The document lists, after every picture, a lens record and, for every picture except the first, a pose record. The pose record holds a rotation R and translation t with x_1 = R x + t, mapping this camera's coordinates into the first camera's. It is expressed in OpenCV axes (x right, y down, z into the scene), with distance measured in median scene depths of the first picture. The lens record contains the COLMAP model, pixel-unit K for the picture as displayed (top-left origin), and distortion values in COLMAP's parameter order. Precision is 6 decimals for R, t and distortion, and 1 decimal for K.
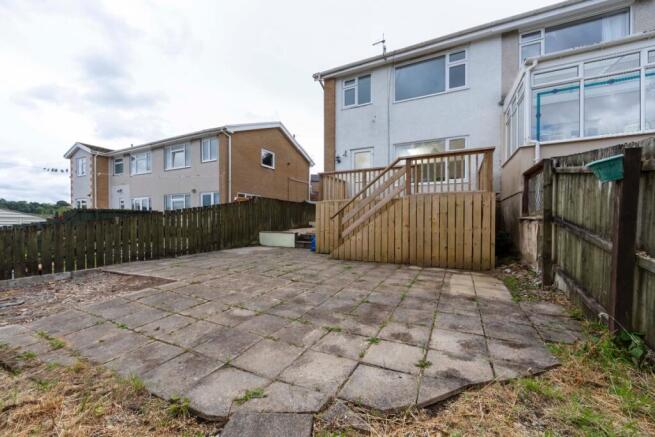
lens RADIAL K [[263.3, 0, 333.3], [0, 263.3, 219.0], [0, 0, 1]] dist [0.005214, -0.001185]
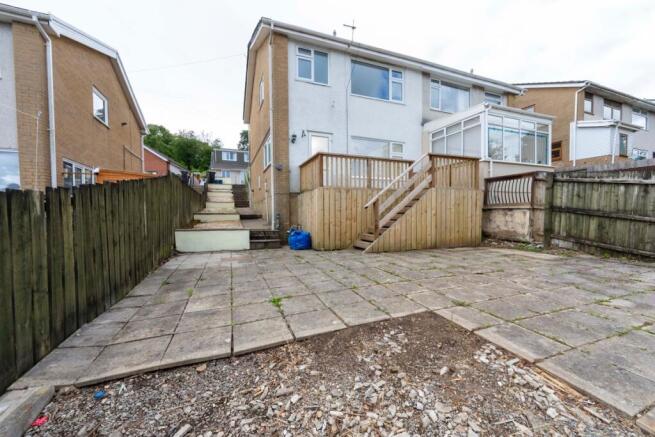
lens RADIAL K [[263.3, 0, 323.2], [0, 263.3, 218.6], [0, 0, 1]] dist [0.005214, -0.001185]
pose [[0.661232, -0.016749, 0.749995, -0.609984], [0.004854, 0.999825, 0.018049, 0.014055], [-0.750166, -0.008295, 0.661198, 0.418356]]
